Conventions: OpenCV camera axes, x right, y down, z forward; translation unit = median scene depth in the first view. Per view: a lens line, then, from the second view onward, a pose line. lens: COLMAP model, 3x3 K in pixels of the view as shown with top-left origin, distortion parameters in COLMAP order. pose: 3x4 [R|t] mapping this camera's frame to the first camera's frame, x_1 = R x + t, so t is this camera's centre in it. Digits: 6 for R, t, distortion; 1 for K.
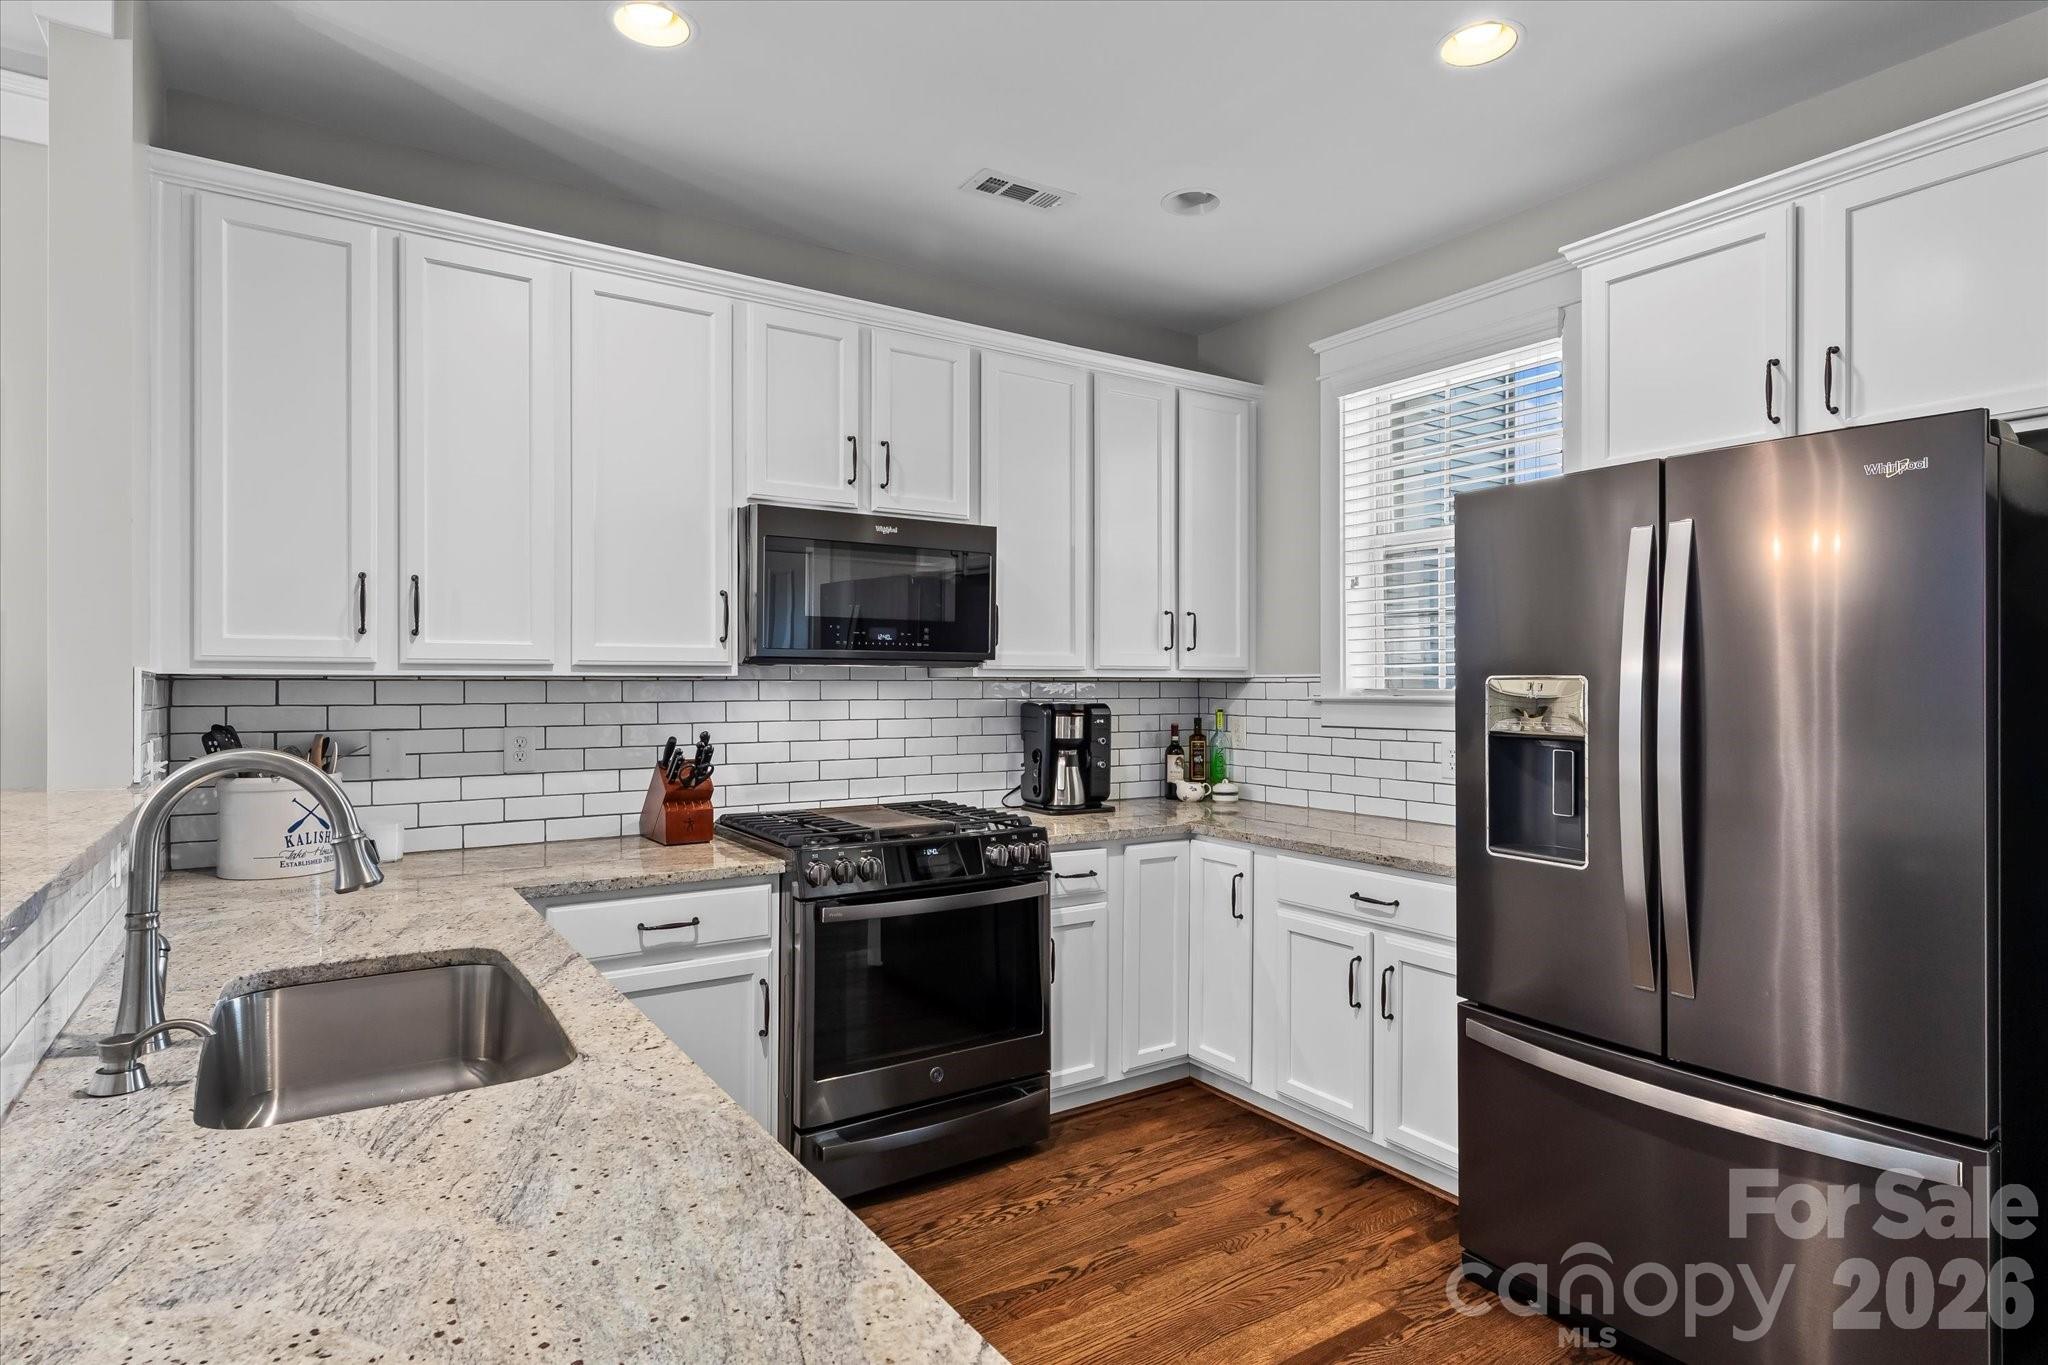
lens RADIAL K [[1065.8, 0, 1024.0], [0, 1065.8, 682.5], [0, 0, 1]] dist [0.000861, 0.000260]
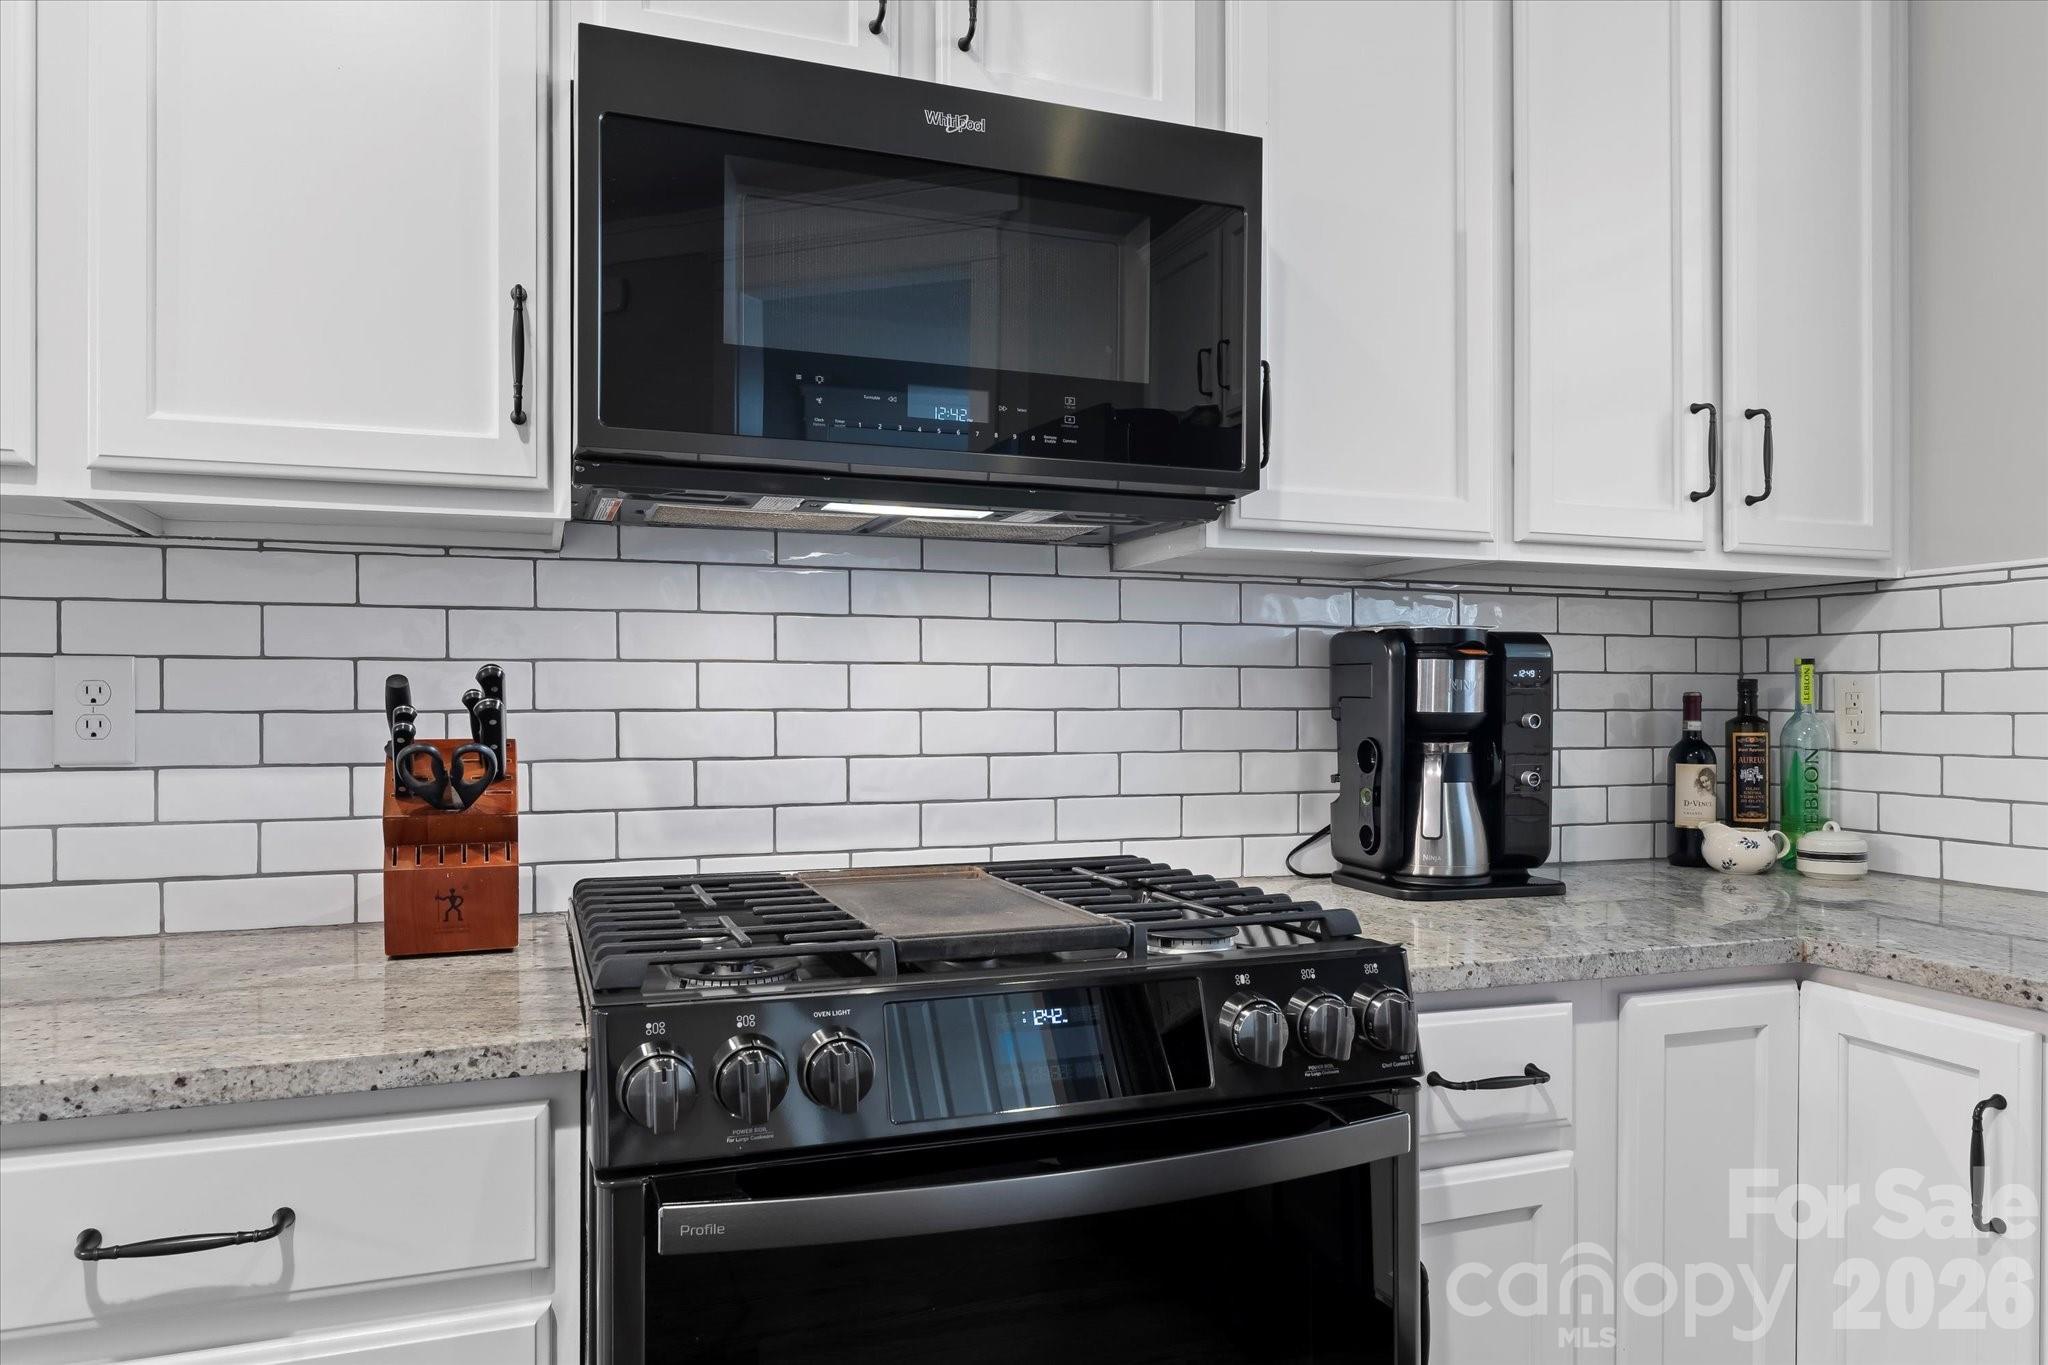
lens RADIAL K [[1358.7, 0, 1044.4], [0, 1358.7, 687.6], [0, 0, 1]] dist [-0.003932, 0.001506]
pose [[0.977180, -0.001805, -0.212404, 0.000830], [-0.000271, 0.999952, -0.009745, 0.058636], [0.212411, 0.009580, 0.977133, 0.558591]]
